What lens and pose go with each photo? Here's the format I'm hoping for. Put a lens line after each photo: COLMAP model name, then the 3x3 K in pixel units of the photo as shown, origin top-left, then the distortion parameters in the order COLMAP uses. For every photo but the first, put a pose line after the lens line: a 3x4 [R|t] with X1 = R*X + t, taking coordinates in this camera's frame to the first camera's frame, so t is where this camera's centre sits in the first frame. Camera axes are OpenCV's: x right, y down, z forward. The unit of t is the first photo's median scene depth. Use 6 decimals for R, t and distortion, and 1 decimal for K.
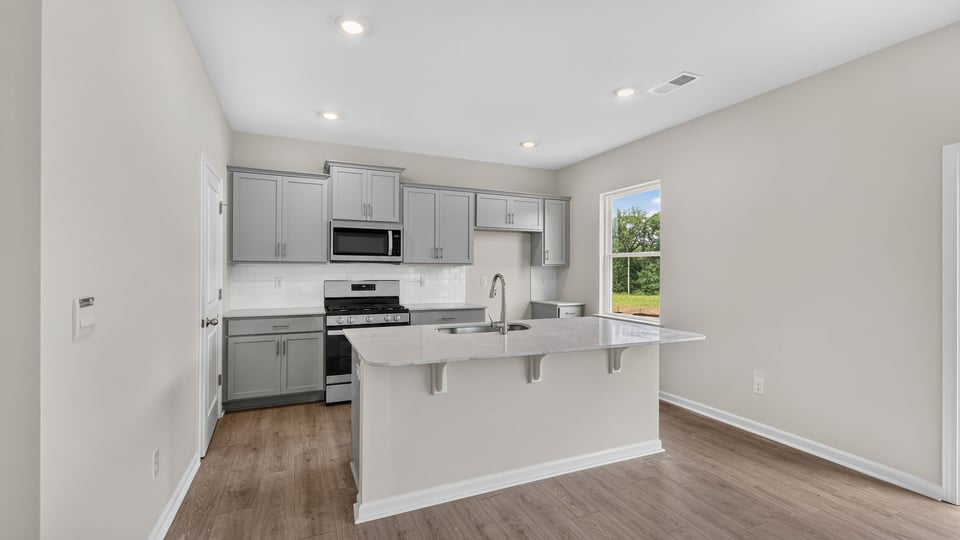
lens RADIAL K [[403.7, 0, 466.8], [0, 403.7, 267.3], [0, 0, 1]] dist [0.002099, 0.001611]
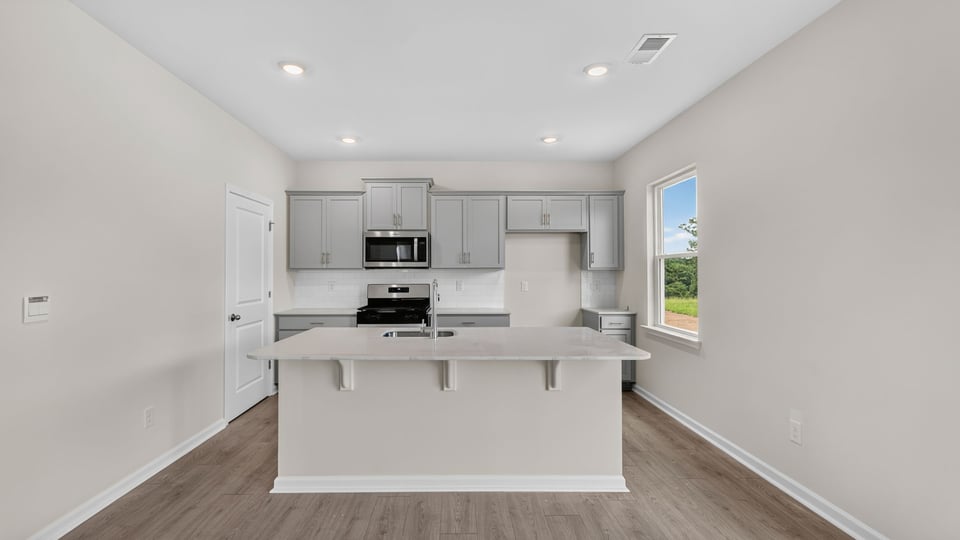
lens RADIAL K [[403.7, 0, 456.8], [0, 403.7, 268.8], [0, 0, 1]] dist [0.002099, 0.001611]
pose [[0.922161, -0.011213, -0.386644, 0.317212], [0.008968, 0.999931, -0.007610, -0.000568], [0.386703, 0.003551, 0.922198, 0.060324]]
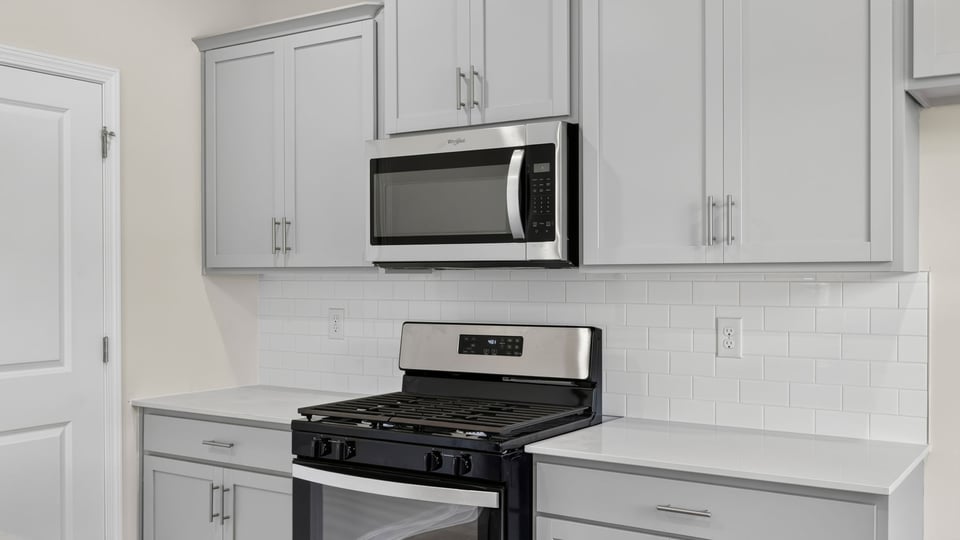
lens RADIAL K [[907.2, 0, 475.2], [0, 907.2, 276.7], [0, 0, 1]] dist [-0.013404, 0.000000]
pose [[0.565600, -0.005612, -0.824661, 0.301482], [0.008384, 0.999964, -0.001055, -0.003558], [0.824637, -0.006318, 0.565627, 0.618952]]
